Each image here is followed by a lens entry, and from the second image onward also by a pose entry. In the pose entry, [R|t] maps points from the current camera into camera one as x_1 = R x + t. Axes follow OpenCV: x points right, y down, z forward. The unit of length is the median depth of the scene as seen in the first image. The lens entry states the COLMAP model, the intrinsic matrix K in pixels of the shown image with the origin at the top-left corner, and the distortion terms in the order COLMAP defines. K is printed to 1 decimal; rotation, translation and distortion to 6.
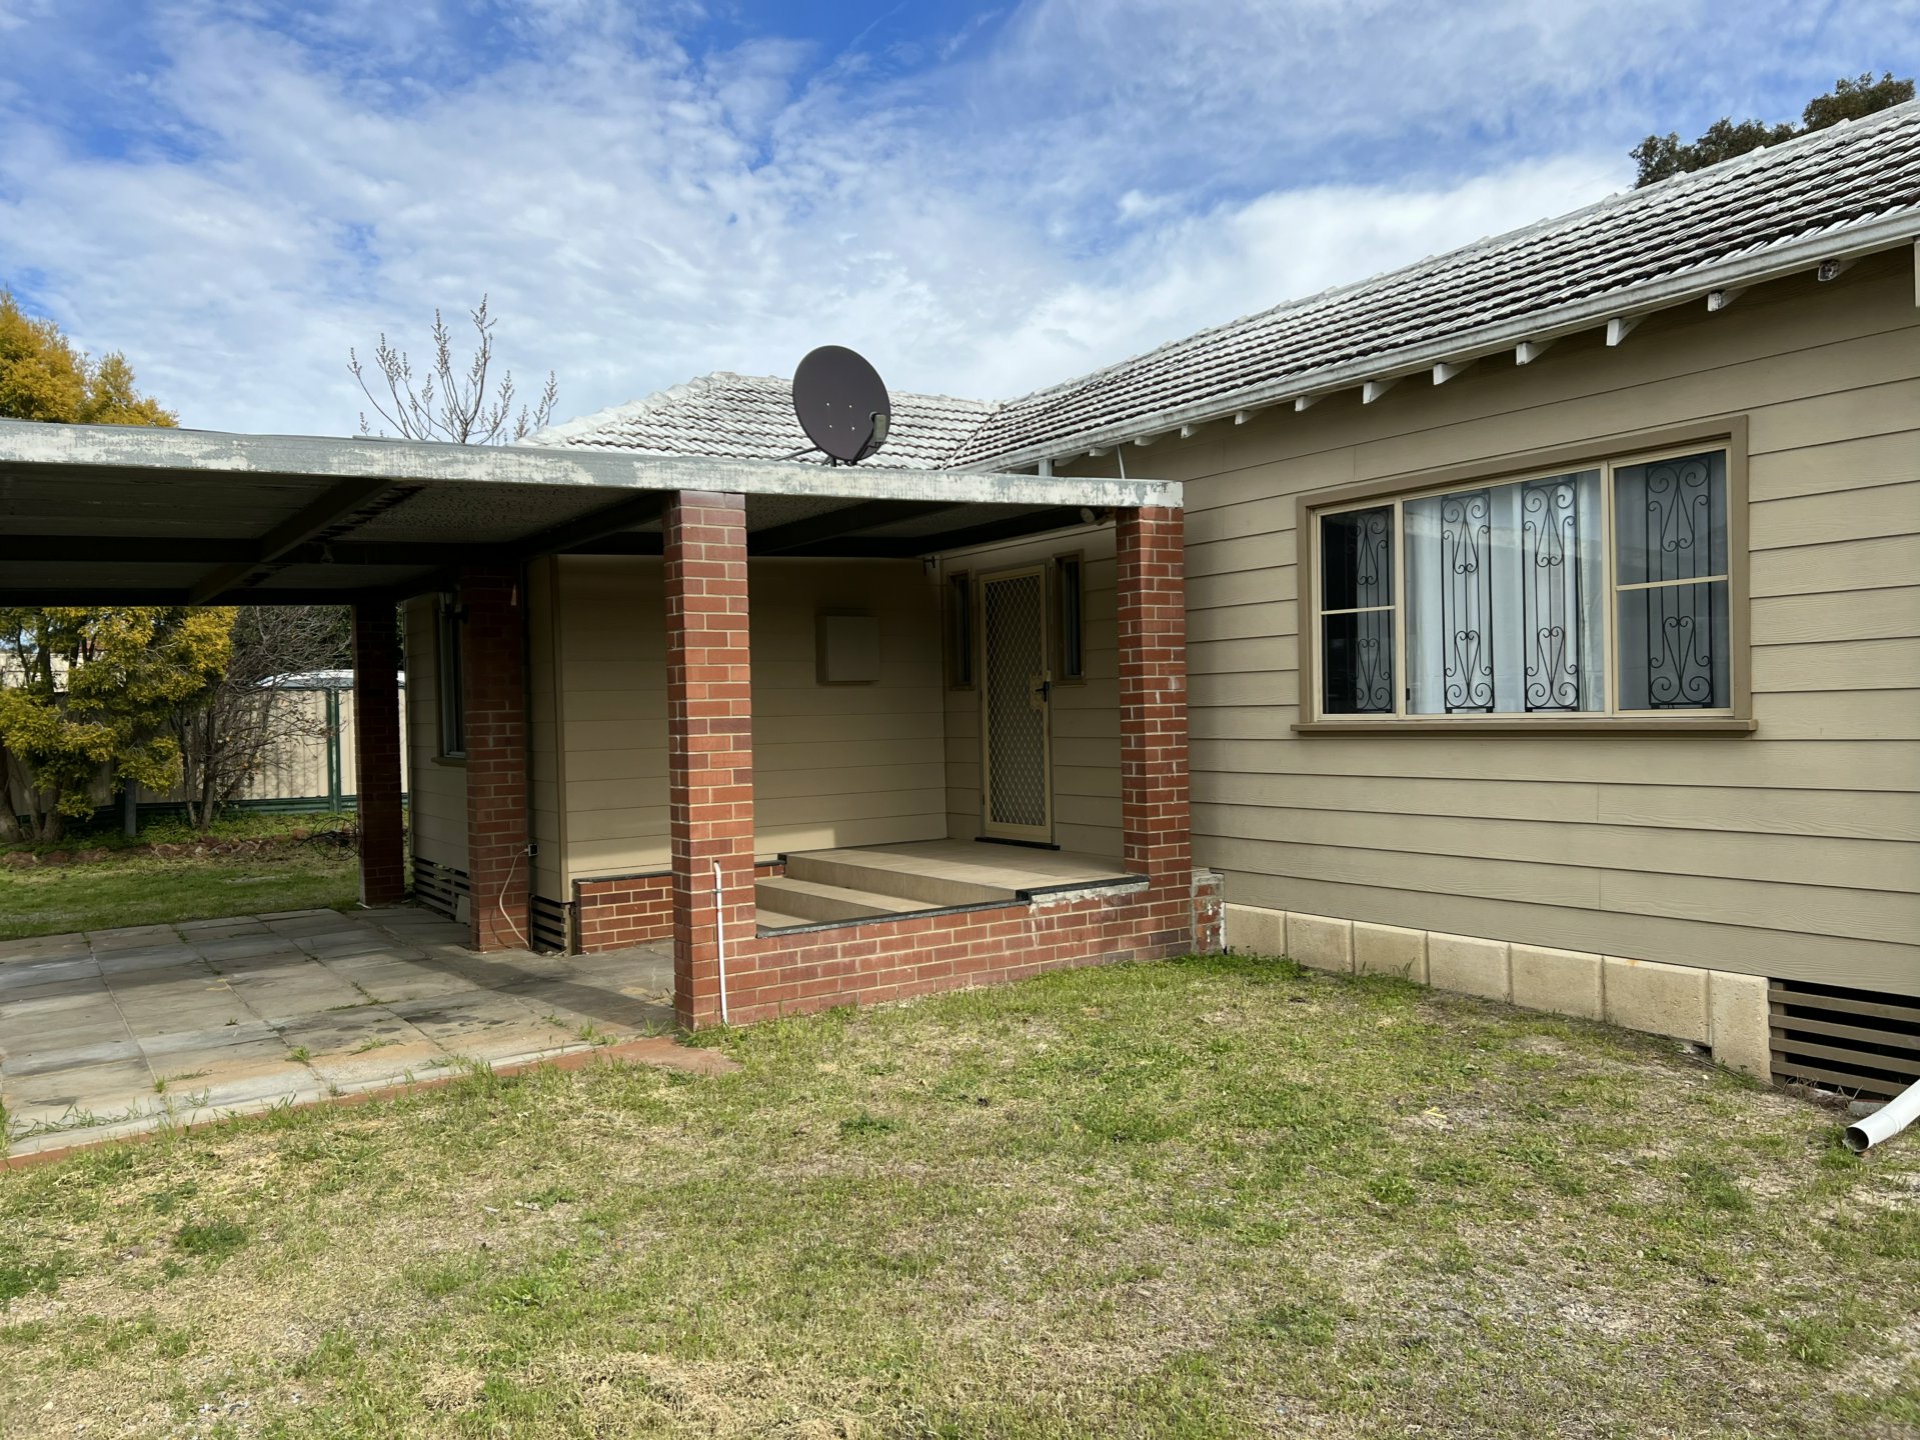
lens RADIAL K [[1458.6, 0, 973.1], [0, 1458.6, 724.0], [0, 0, 1]] dist [0.066700, -0.073794]
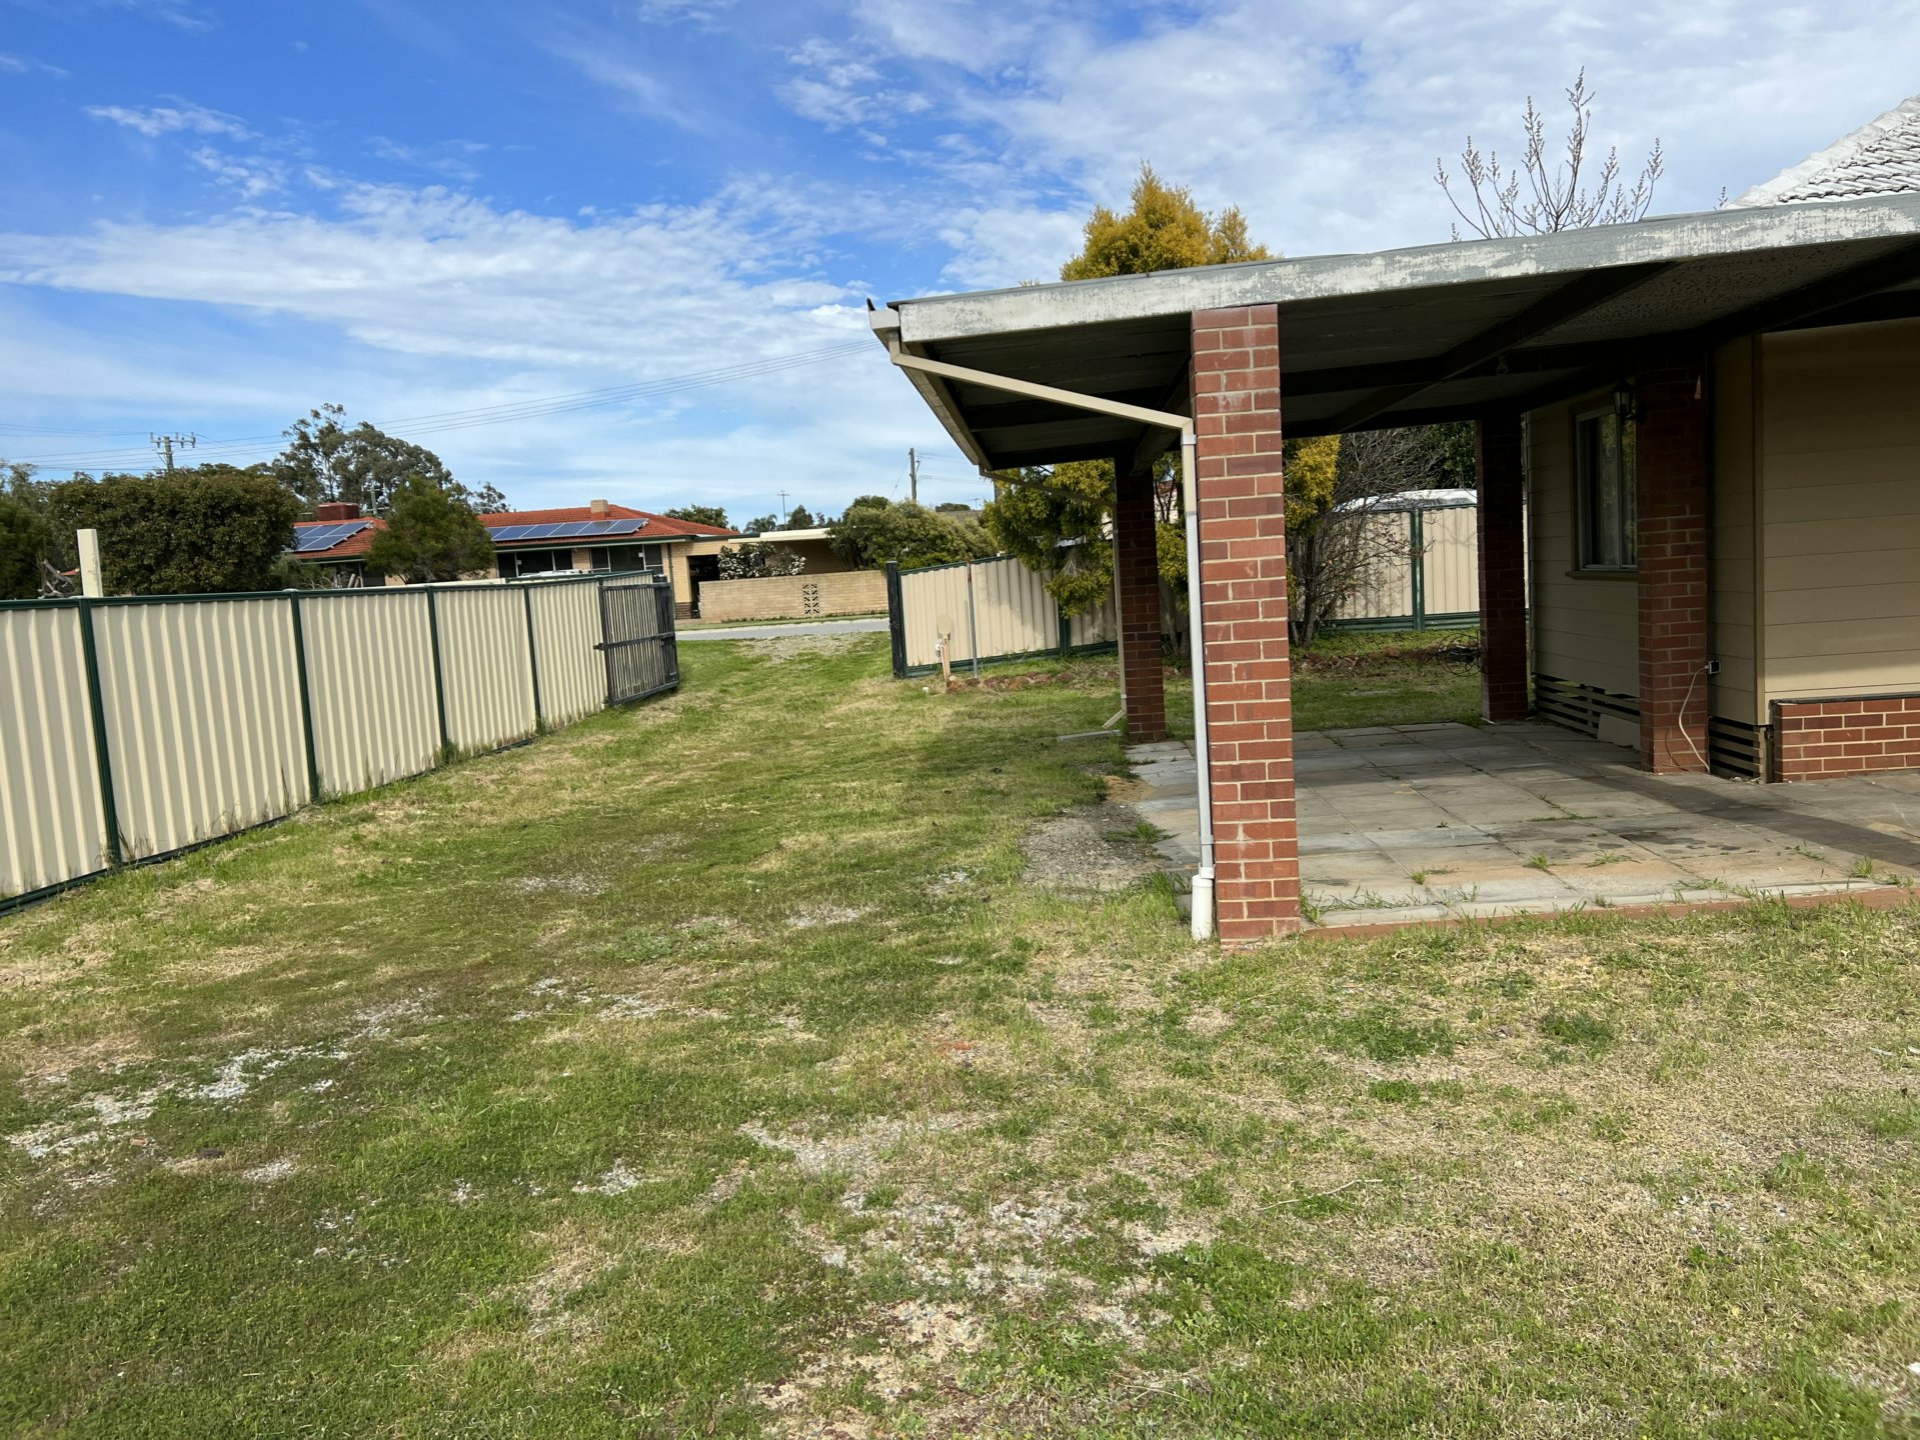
lens RADIAL K [[1458.6, 0, 948.0], [0, 1458.6, 733.3], [0, 0, 1]] dist [0.066700, -0.073794]
pose [[0.790950, 0.039023, -0.610636, -0.115523], [0.038664, 0.992782, 0.113526, 0.003240], [0.610659, -0.113403, 0.783732, -0.025731]]
